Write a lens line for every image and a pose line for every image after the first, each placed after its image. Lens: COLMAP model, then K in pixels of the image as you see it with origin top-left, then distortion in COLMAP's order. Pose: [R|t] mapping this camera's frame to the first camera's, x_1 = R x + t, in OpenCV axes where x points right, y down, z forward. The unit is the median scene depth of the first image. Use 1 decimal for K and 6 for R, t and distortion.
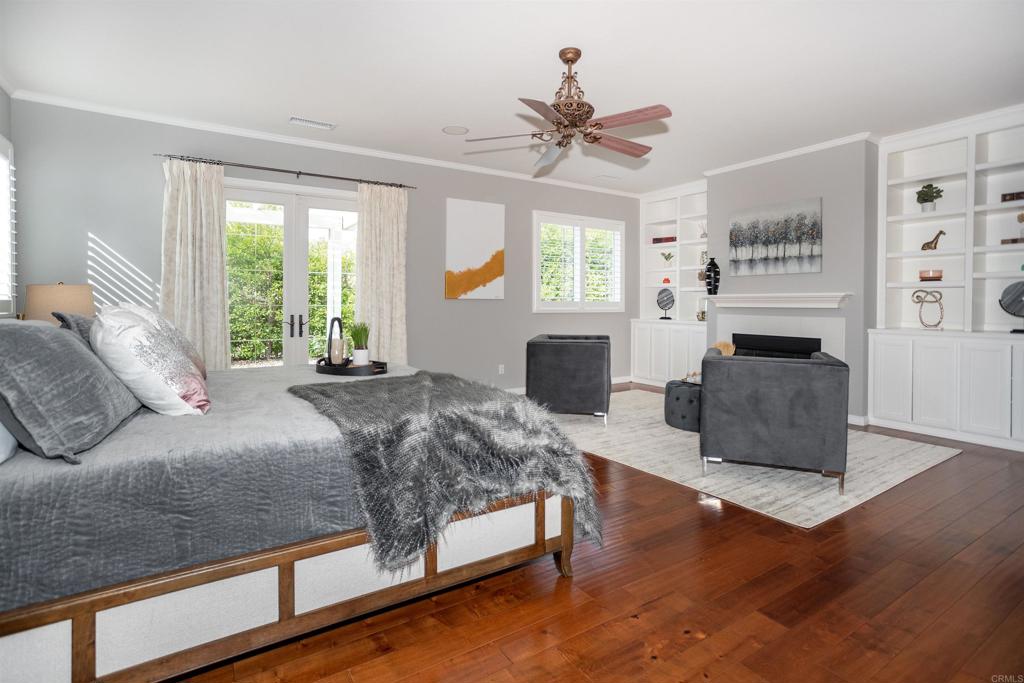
lens RADIAL K [[506.1, 0, 509.0], [0, 506.1, 304.0], [0, 0, 1]] dist [-0.026113, 0.000436]
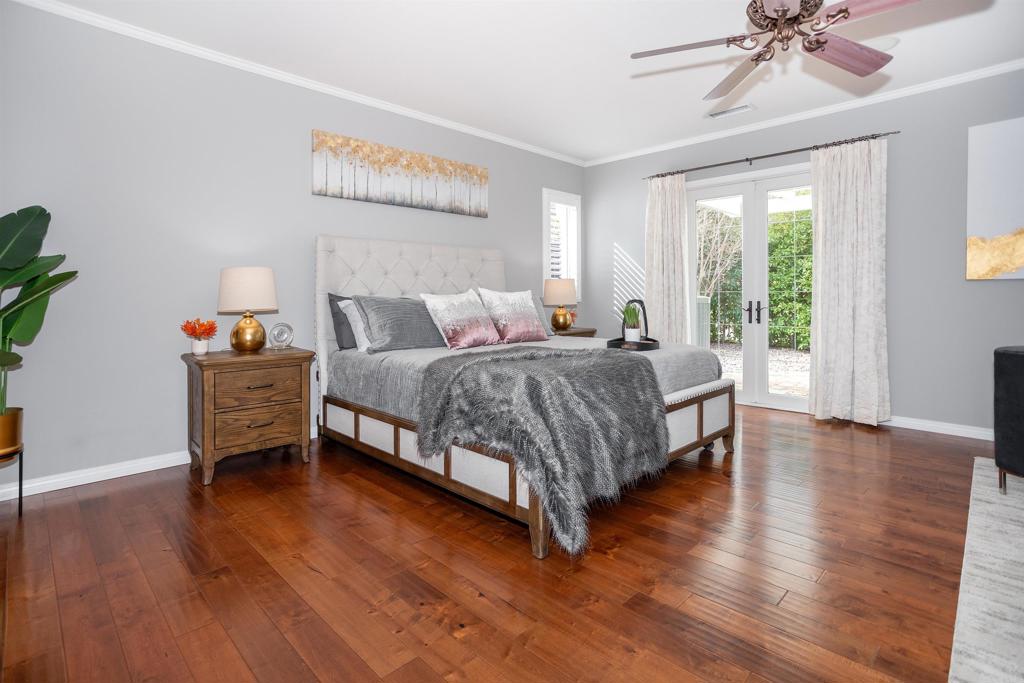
lens RADIAL K [[506.1, 0, 509.0], [0, 506.1, 304.0], [0, 0, 1]] dist [-0.026113, 0.000436]
pose [[0.211677, 0.013329, -0.977249, 0.527391], [0.003705, 0.999889, 0.014440, 0.013040], [0.977333, -0.006678, 0.211604, 0.362497]]
